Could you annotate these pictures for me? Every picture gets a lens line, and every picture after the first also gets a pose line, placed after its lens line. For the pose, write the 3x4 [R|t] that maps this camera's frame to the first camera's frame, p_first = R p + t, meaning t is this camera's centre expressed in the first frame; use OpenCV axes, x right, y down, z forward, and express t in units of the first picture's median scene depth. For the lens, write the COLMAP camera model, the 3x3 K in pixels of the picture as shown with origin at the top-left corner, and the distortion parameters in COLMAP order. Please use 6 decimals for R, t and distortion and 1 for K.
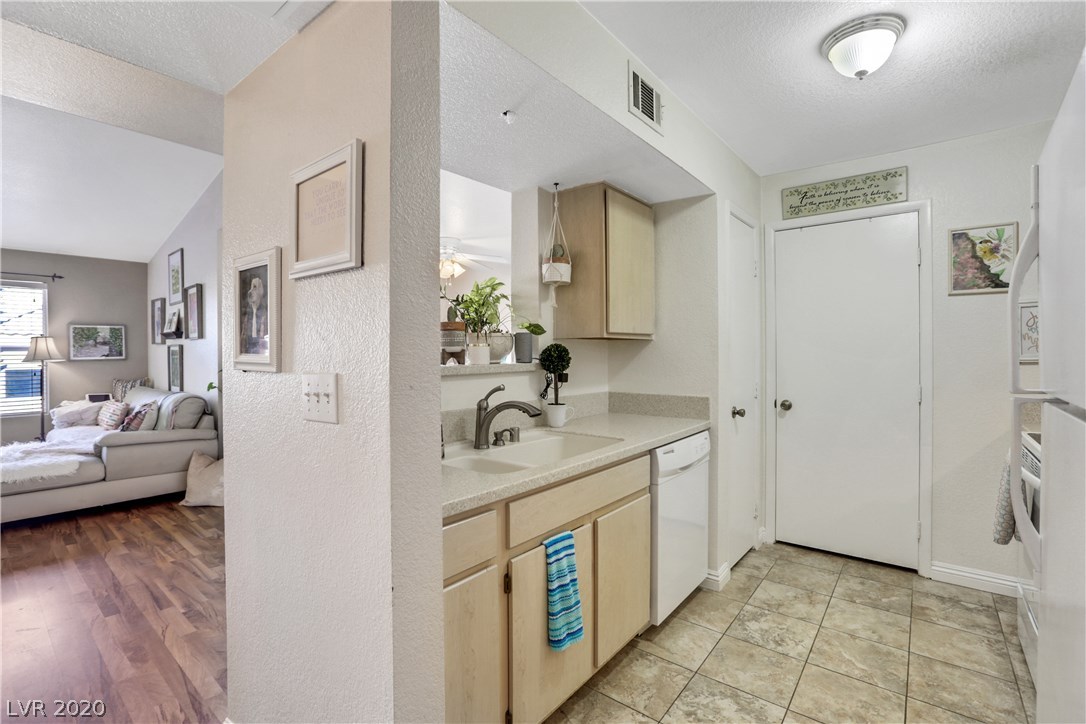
lens RADIAL K [[494.3, 0, 539.9], [0, 494.3, 352.9], [0, 0, 1]] dist [-0.049975, 0.014937]
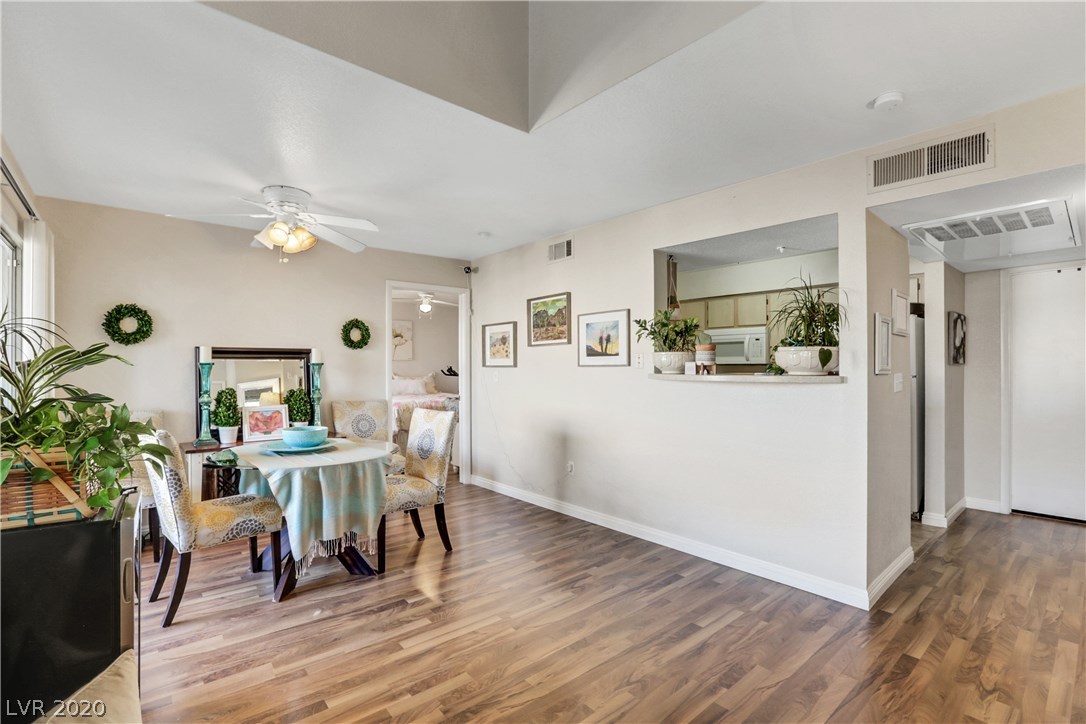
lens RADIAL K [[494.3, 0, 540.6], [0, 494.3, 371.0], [0, 0, 1]] dist [-0.049975, 0.014937]
pose [[0.177526, -0.000645, 0.984116, -0.751549], [0.000718, 1.000000, 0.000526, 0.005922], [-0.984116, 0.000613, 0.177527, 0.550186]]
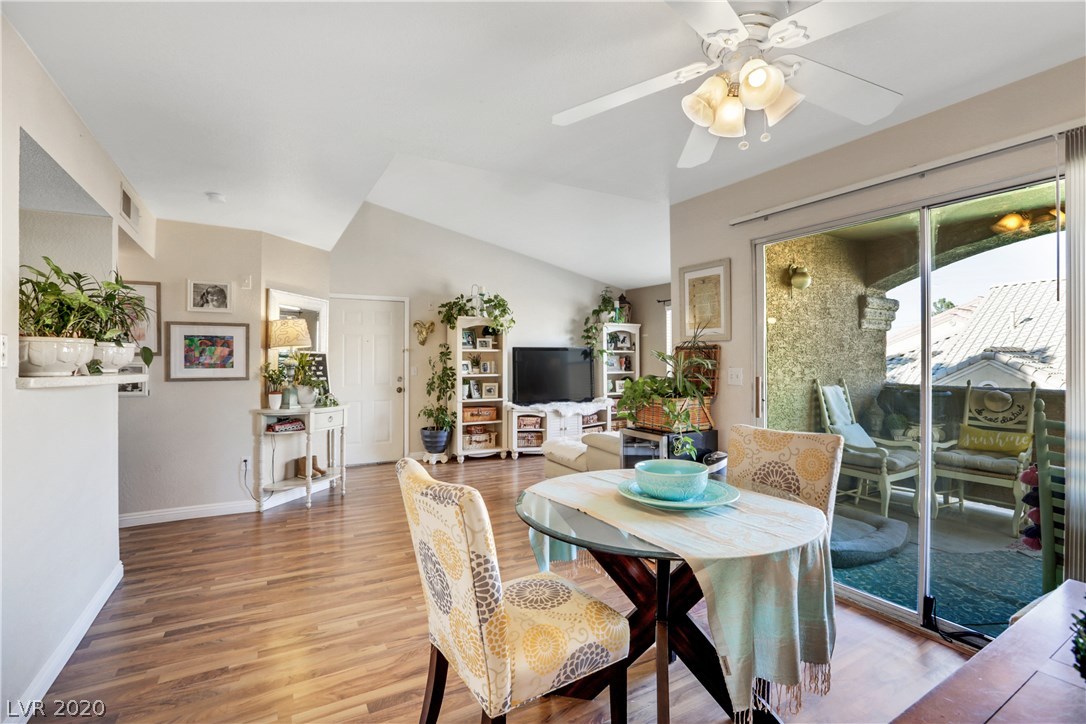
lens RADIAL K [[494.3, 0, 538.4], [0, 494.3, 355.4], [0, 0, 1]] dist [-0.049975, 0.014937]
pose [[-0.360252, -0.004370, -0.932845, 0.143707], [0.002826, 0.999979, -0.005776, -0.002915], [0.932851, -0.004717, -0.360233, 0.972418]]
